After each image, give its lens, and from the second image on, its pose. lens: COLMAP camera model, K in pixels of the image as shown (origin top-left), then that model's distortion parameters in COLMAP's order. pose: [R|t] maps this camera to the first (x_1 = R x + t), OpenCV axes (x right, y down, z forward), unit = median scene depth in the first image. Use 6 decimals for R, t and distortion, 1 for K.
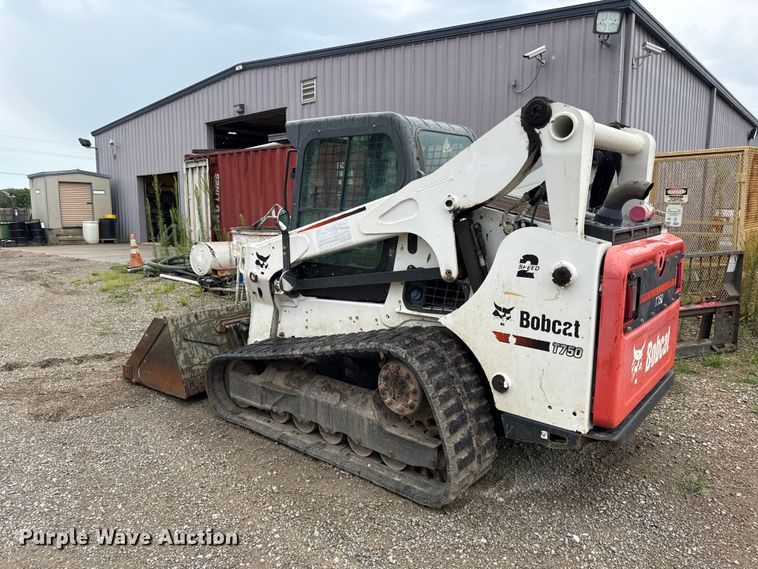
lens RADIAL K [[533.3, 0, 384.2], [0, 533.3, 284.6], [0, 0, 1]] dist [0.053466, -0.064327]
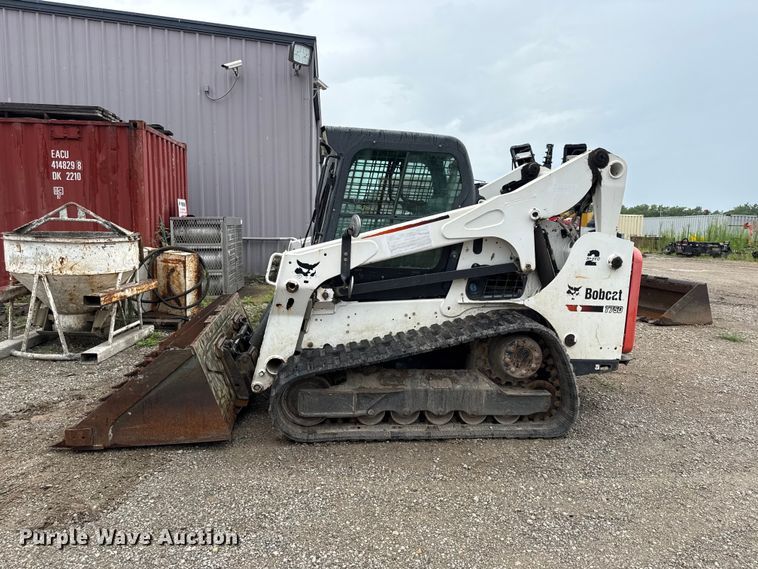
lens RADIAL K [[533.3, 0, 378.5], [0, 533.3, 285.4], [0, 0, 1]] dist [0.053466, -0.064327]
pose [[0.686665, -0.074329, 0.723165, -1.004628], [0.079868, 0.996451, 0.026581, -0.036403], [-0.722574, 0.039505, 0.690164, 0.312152]]
